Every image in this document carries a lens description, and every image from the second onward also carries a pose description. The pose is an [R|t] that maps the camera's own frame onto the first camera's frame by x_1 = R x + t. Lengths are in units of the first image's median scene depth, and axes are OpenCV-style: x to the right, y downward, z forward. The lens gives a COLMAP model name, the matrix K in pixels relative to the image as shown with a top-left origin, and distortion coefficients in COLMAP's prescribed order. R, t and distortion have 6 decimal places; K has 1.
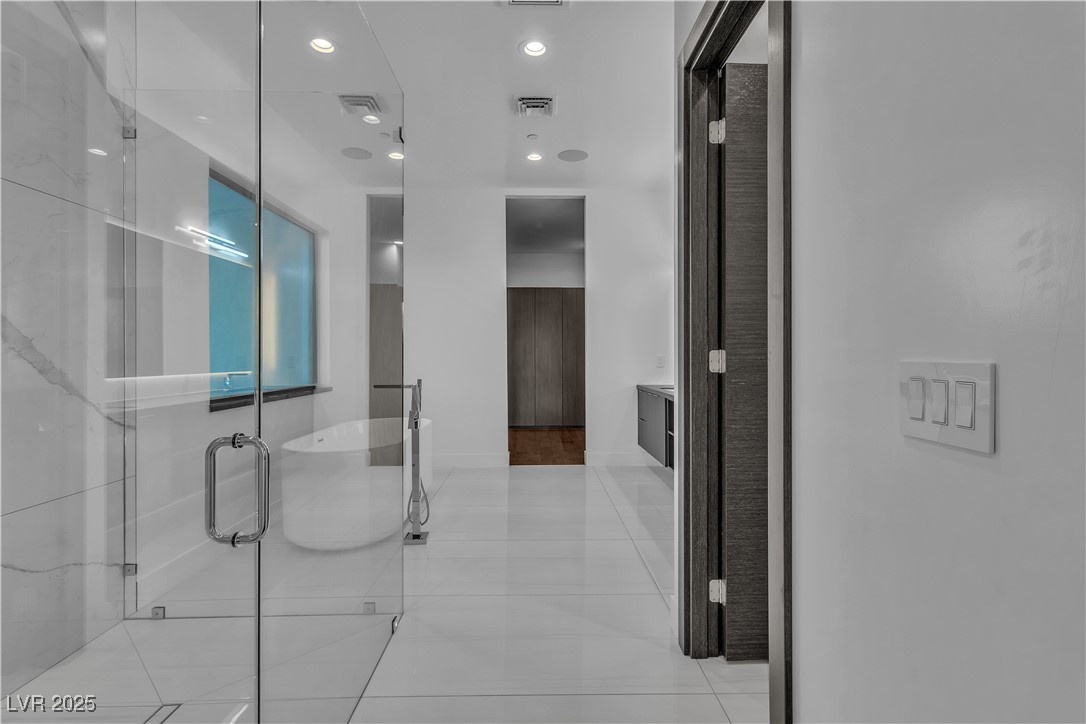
lens RADIAL K [[506.6, 0, 543.0], [0, 506.6, 362.0], [0, 0, 1]] dist [0.000513, -0.000146]
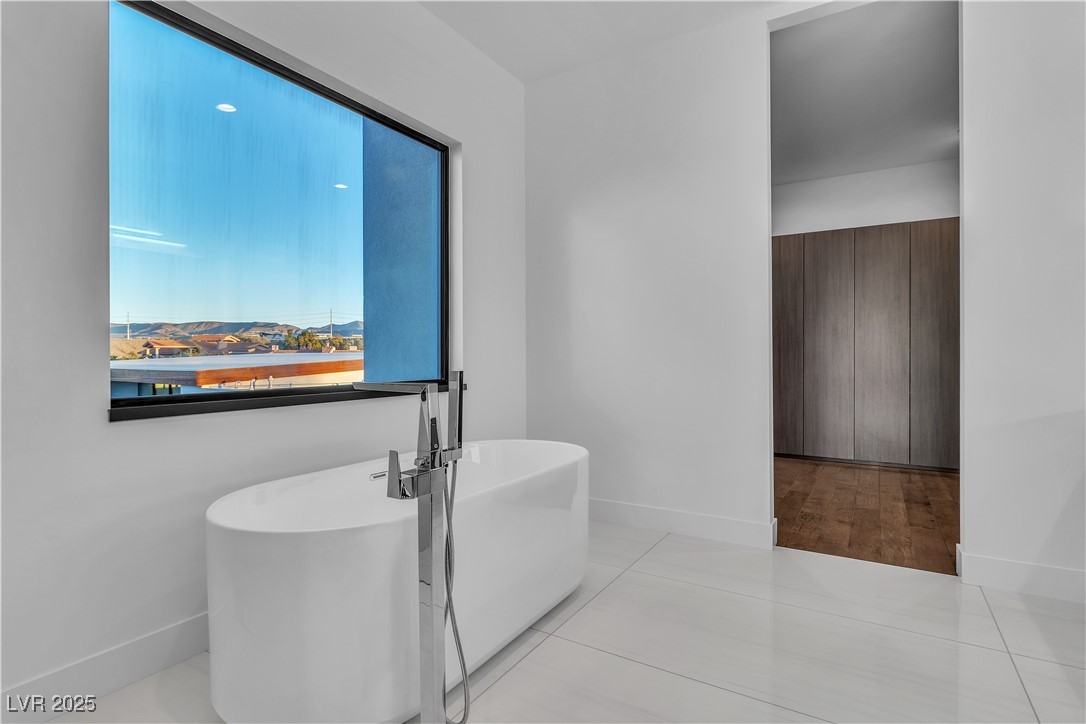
lens RADIAL K [[537.7, 0, 543.0], [0, 537.7, 362.0], [0, 0, 1]] dist [-0.002554, -0.000376]
pose [[0.838959, 0.006017, -0.544162, 0.026111], [-0.005107, 0.999982, 0.003184, 0.012521], [0.544171, 0.000108, 0.838974, 0.331945]]
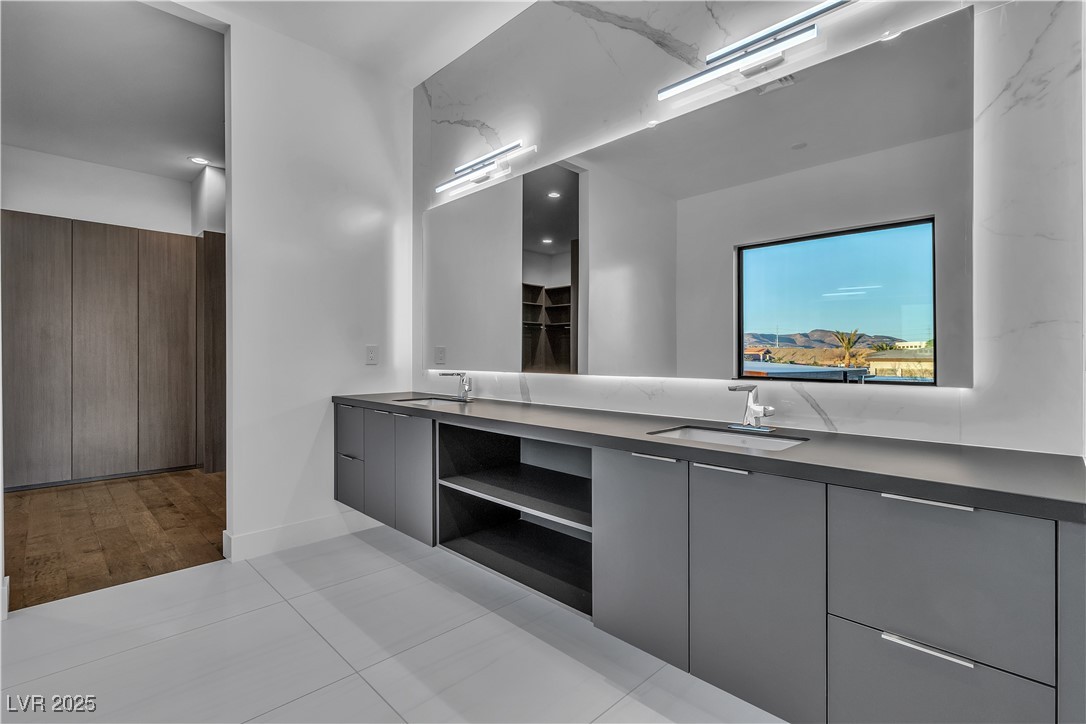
lens RADIAL K [[506.6, 0, 543.0], [0, 506.6, 362.0], [0, 0, 1]] dist [0.000513, -0.000146]
pose [[0.727647, -0.004781, 0.685936, -0.026098], [0.008562, 0.999961, -0.002113, 0.009226], [-0.685899, 0.007410, 0.727659, 0.339719]]
